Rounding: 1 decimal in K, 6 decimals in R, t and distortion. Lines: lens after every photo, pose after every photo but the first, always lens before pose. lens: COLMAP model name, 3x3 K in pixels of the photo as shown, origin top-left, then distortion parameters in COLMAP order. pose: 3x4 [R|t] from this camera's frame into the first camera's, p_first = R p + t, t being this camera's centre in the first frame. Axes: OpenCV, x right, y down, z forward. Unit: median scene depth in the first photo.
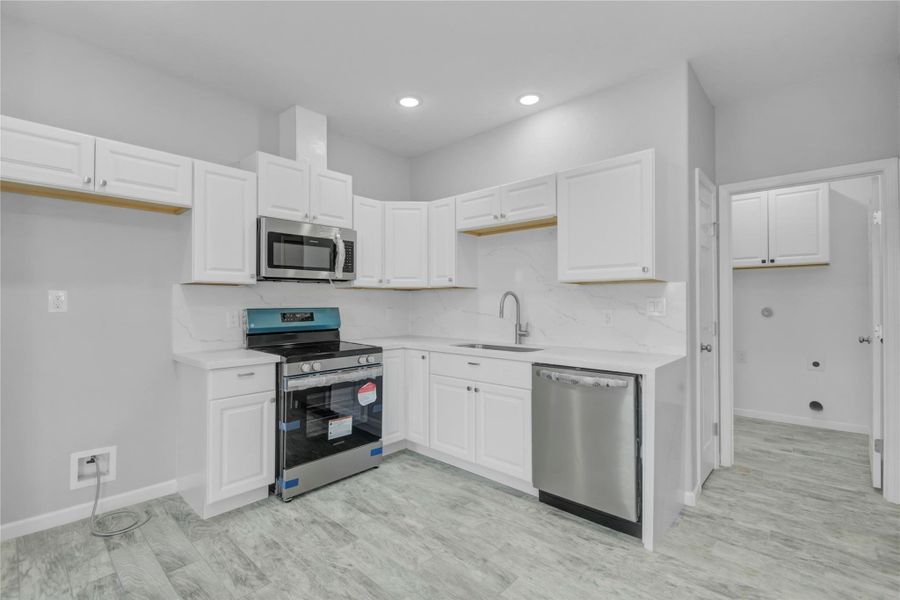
lens RADIAL K [[404.8, 0, 451.1], [0, 404.8, 299.1], [0, 0, 1]] dist [-0.005039, -0.001324]
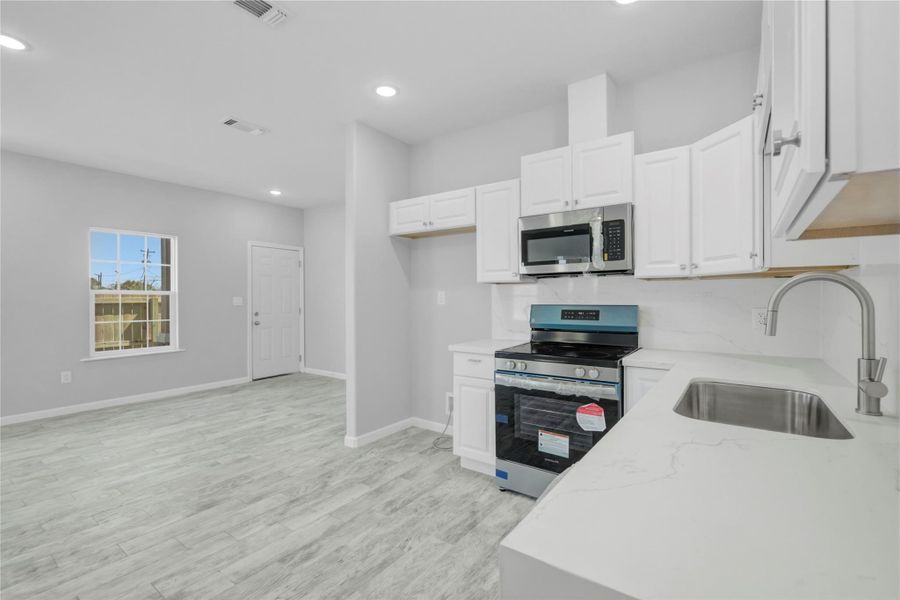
lens RADIAL K [[404.8, 0, 450.4], [0, 404.8, 299.4], [0, 0, 1]] dist [-0.005039, -0.001324]
pose [[0.116282, 0.004364, -0.993207, 0.609775], [0.010122, 0.999933, 0.005579, 0.002254], [0.993165, -0.010702, 0.116230, 0.746914]]
